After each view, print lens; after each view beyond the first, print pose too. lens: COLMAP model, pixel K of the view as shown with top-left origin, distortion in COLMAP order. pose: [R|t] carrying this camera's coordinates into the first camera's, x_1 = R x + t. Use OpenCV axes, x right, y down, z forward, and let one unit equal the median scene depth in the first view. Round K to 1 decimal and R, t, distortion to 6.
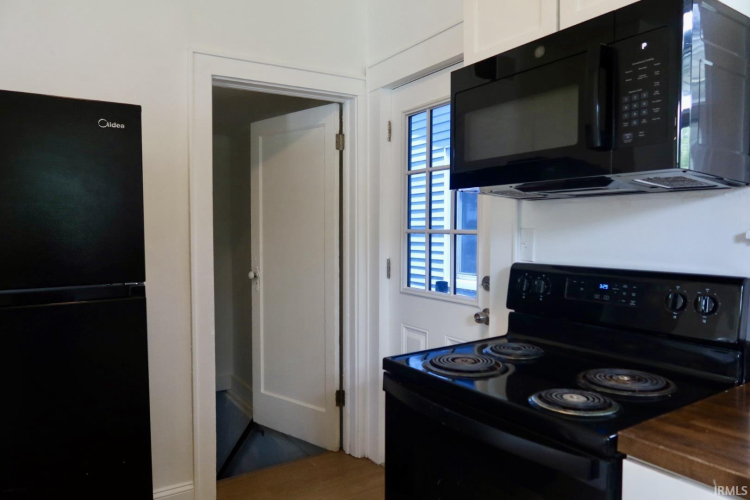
lens RADIAL K [[521.3, 0, 375.0], [0, 521.3, 250.0], [0, 0, 1]] dist [0.000967, -0.000309]
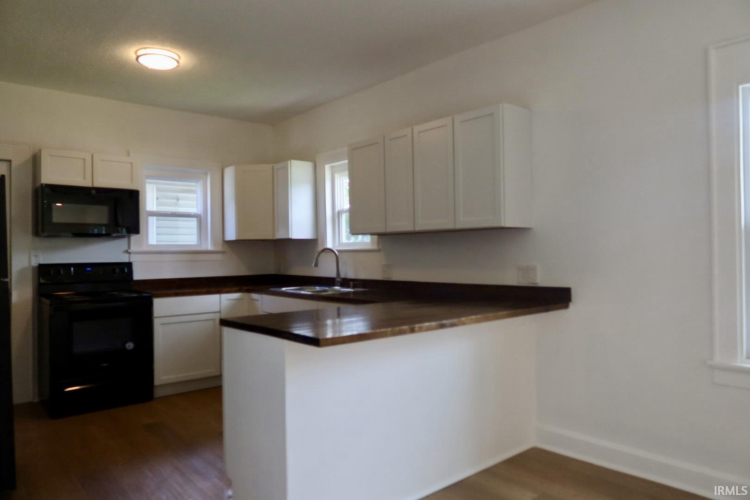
lens RADIAL K [[521.3, 0, 375.0], [0, 521.3, 250.0], [0, 0, 1]] dist [0.000967, -0.000309]
pose [[-0.146920, -0.003193, 0.989143, -2.202187], [0.038160, 0.999232, 0.008894, -0.000389], [-0.988412, 0.039052, -0.146685, -0.138941]]
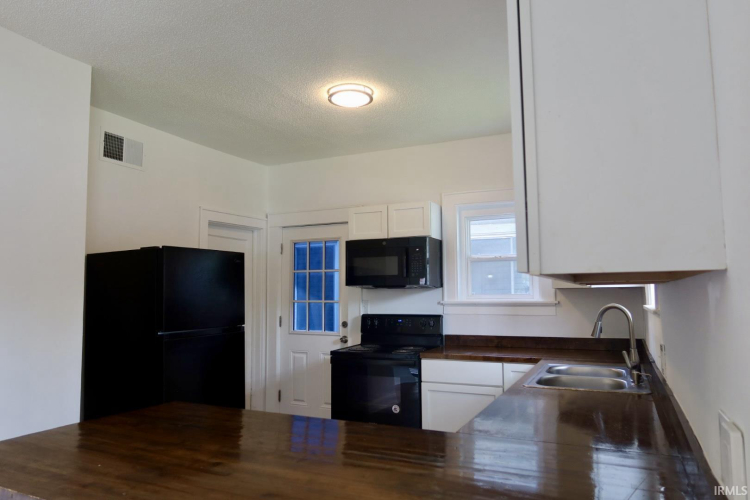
lens RADIAL K [[521.3, 0, 375.0], [0, 521.3, 250.0], [0, 0, 1]] dist [0.000967, -0.000309]
pose [[0.853729, 0.039570, 0.519212, -0.975138], [0.025296, 0.992780, -0.117256, 0.013621], [-0.520103, 0.113239, 0.846564, -1.155977]]
